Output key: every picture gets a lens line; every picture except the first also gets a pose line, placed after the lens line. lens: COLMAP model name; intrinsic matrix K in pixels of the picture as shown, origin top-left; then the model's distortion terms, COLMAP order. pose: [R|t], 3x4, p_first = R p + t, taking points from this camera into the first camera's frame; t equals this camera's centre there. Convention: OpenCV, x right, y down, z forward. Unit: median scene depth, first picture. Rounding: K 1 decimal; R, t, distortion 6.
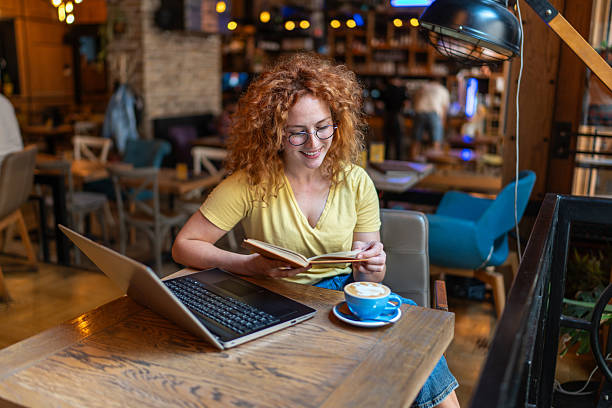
lens RADIAL K [[595.2, 0, 306.0], [0, 595.2, 204.0], [0, 0, 1]] dist [0.005393, 0.015335]
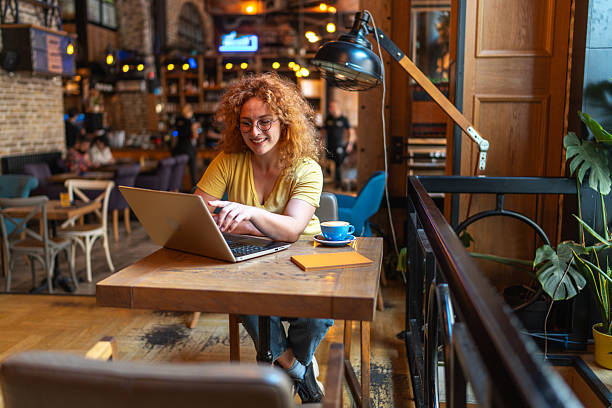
lens RADIAL K [[592.5, 0, 300.7], [0, 592.5, 204.5], [0, 0, 1]] dist [-0.000308, 0.016573]
pose [[0.951258, -0.063646, 0.301756, -0.084207], [0.084742, 0.994752, -0.057332, 0.033105], [-0.296523, 0.080109, 0.951660, -0.087111]]
